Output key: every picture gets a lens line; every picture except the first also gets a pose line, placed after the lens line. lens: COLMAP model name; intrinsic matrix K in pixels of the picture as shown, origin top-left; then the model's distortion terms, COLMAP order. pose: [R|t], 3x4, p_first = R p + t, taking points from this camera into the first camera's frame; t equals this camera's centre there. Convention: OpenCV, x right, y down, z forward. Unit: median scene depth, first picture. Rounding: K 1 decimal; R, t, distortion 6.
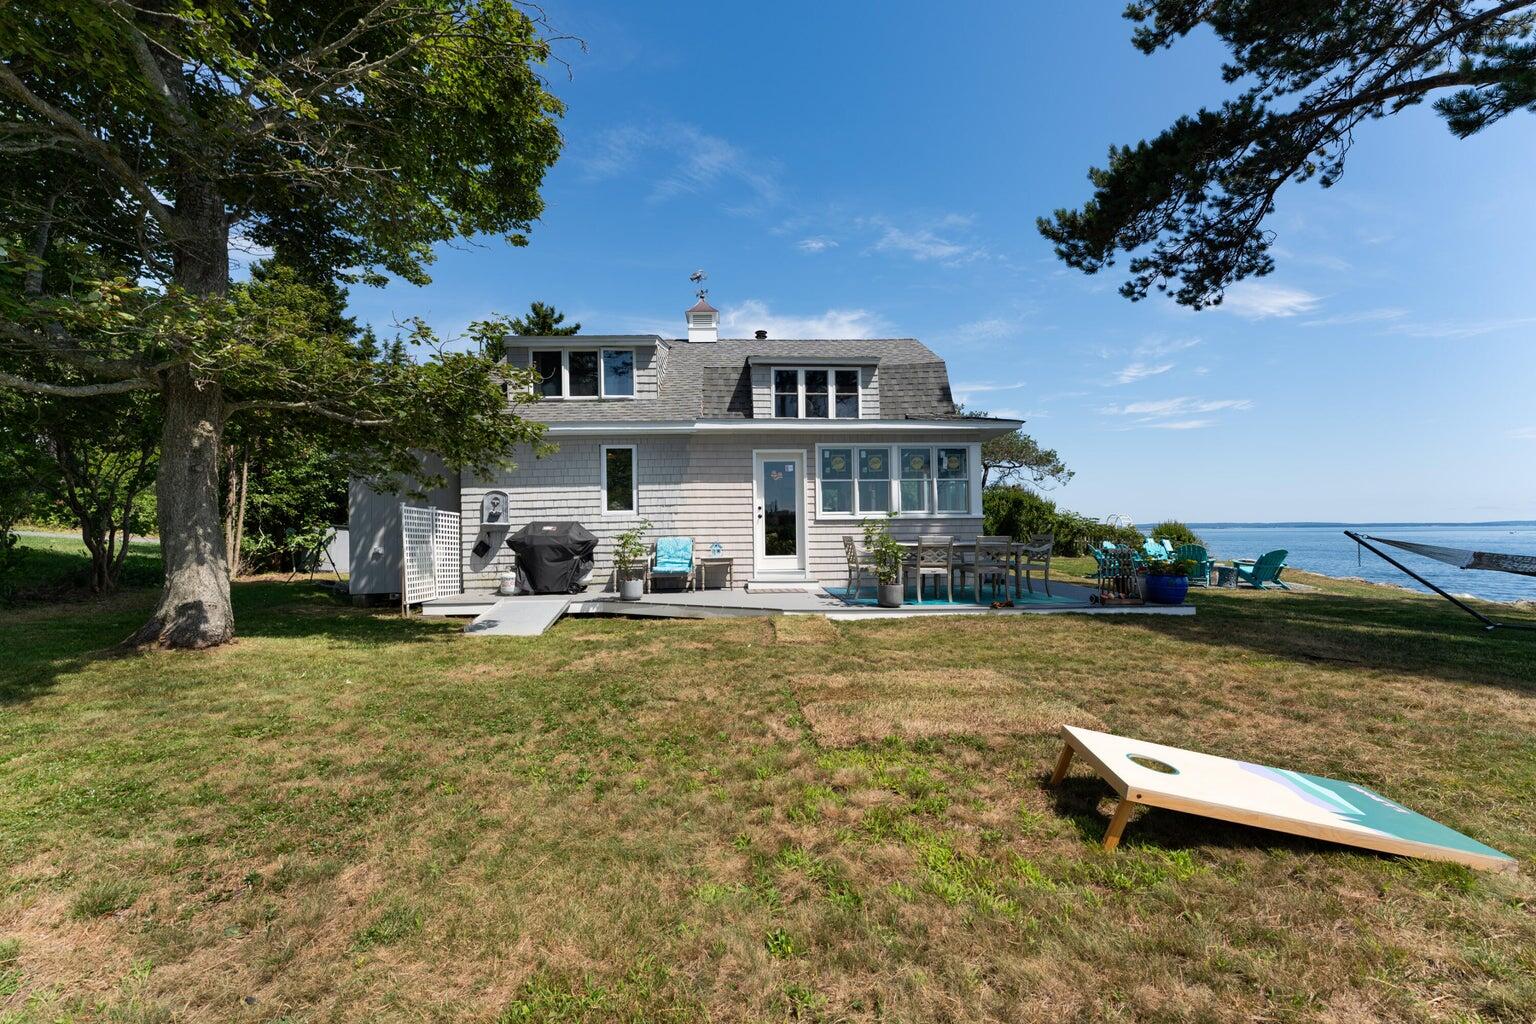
lens RADIAL K [[604.1, 0, 765.9], [0, 604.1, 515.1], [0, 0, 1]] dist [-0.000732, -0.000067]
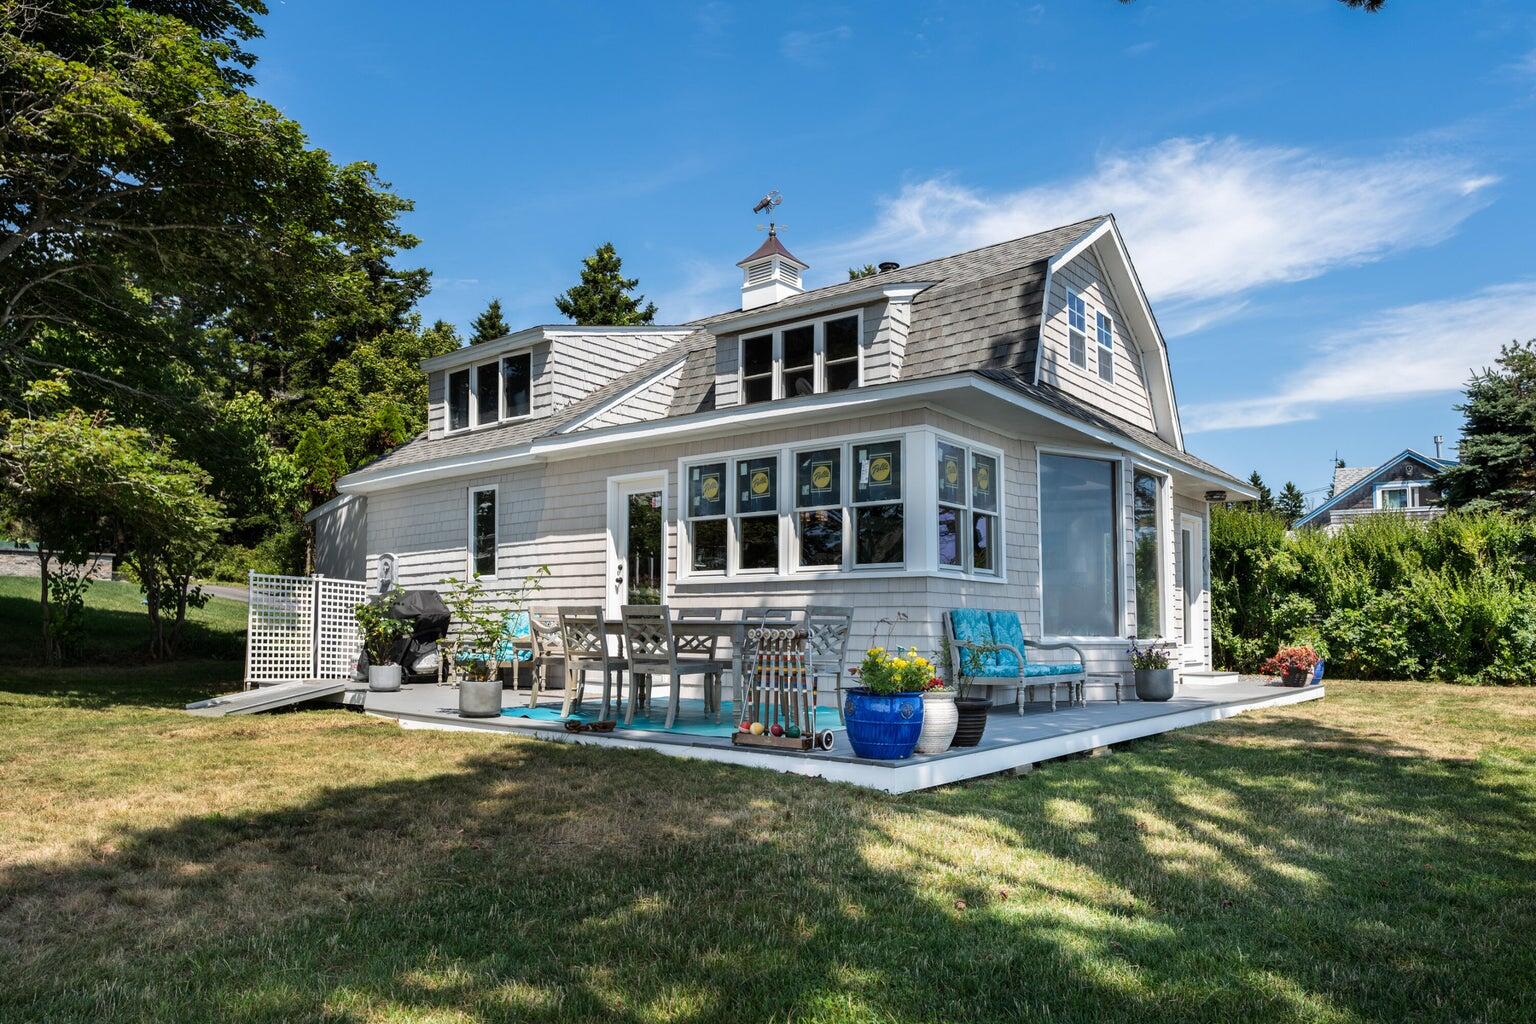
lens RADIAL K [[1059.2, 0, 769.3], [0, 1059.2, 564.6], [0, 0, 1]] dist [0.003904, 0.001242]
pose [[0.738519, -0.026044, -0.673729, 0.857462], [0.002492, 0.999352, -0.035900, 0.026074], [0.674228, 0.024834, 0.738106, 0.278266]]
